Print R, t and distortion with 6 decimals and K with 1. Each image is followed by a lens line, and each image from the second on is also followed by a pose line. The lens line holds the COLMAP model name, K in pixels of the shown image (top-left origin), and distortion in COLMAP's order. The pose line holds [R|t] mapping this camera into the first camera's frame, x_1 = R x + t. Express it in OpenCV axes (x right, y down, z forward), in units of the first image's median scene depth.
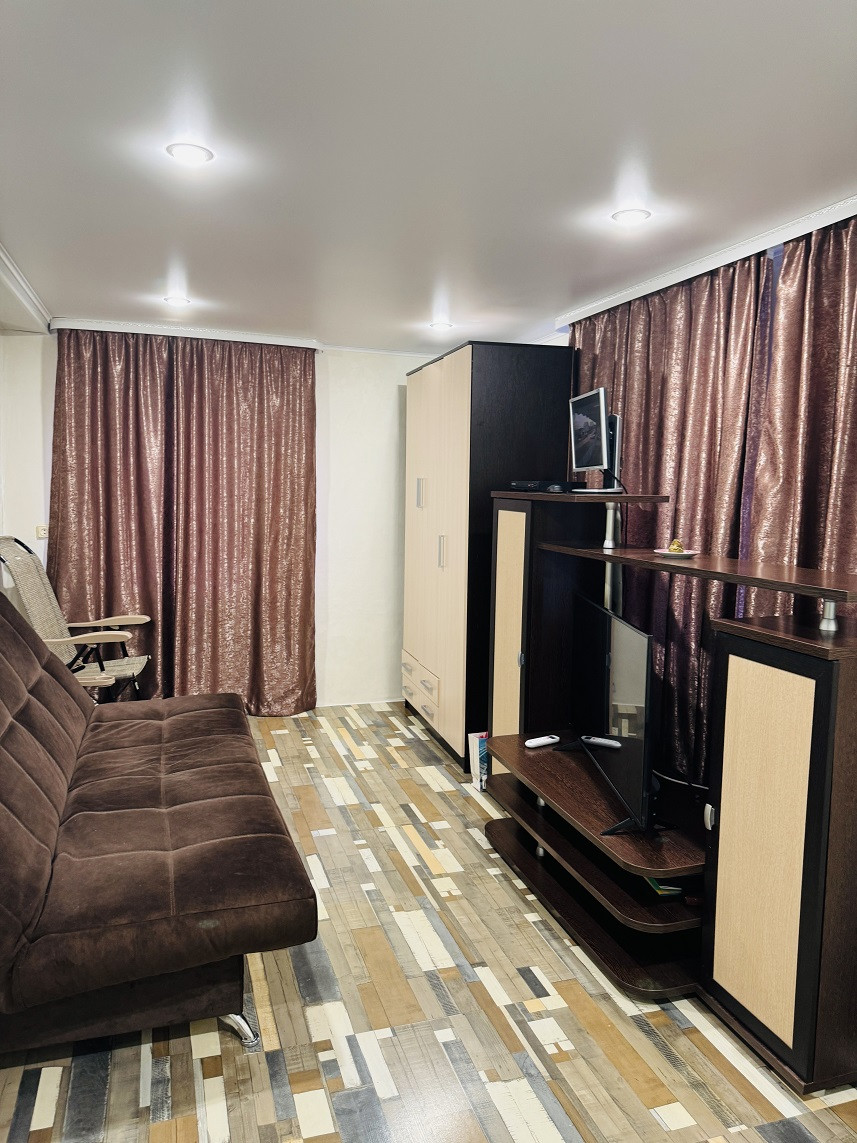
lens RADIAL K [[781.3, 0, 428.5], [0, 781.3, 571.5], [0, 0, 1]] dist [-0.097517, -0.000124]
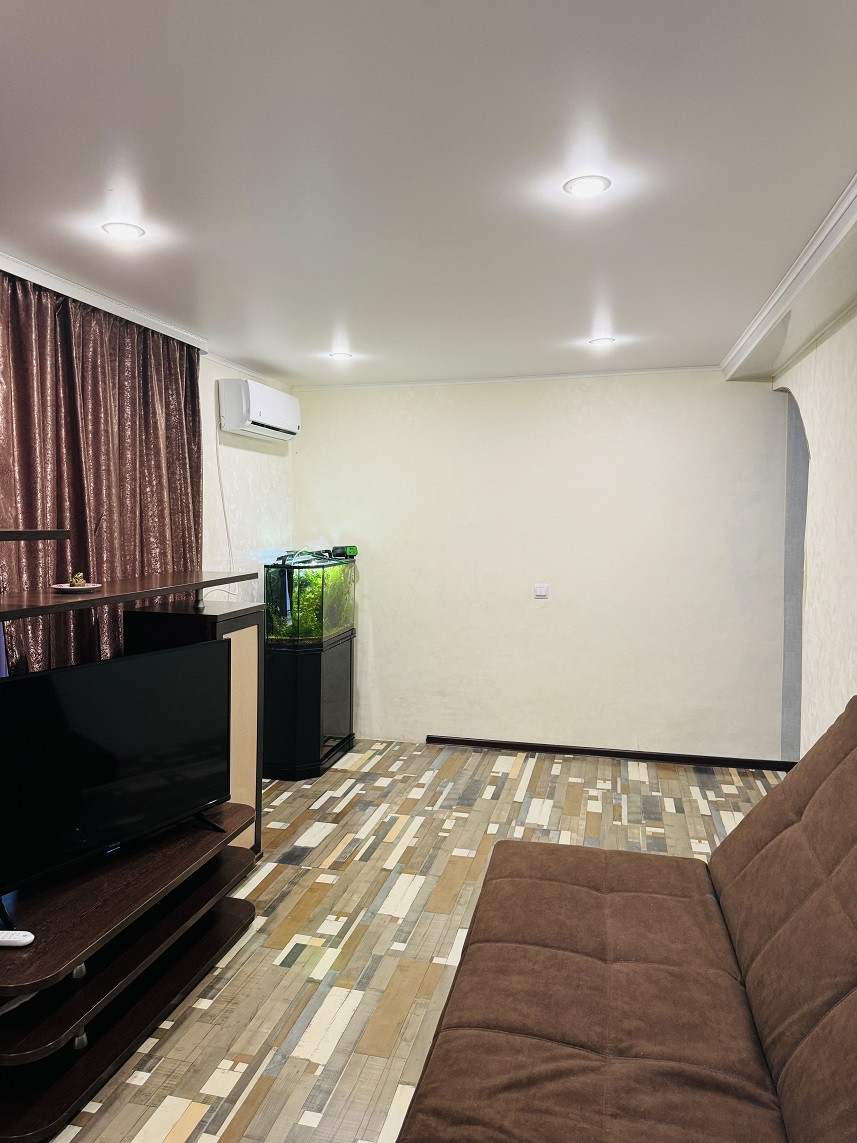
lens RADIAL K [[781.3, 0, 428.5], [0, 781.3, 571.5], [0, 0, 1]] dist [-0.097517, -0.000124]
pose [[-0.852446, -0.067532, 0.518435, -0.562502], [0.031397, 0.983220, 0.179702, -0.211702], [-0.521871, 0.169464, -0.836022, 1.681141]]
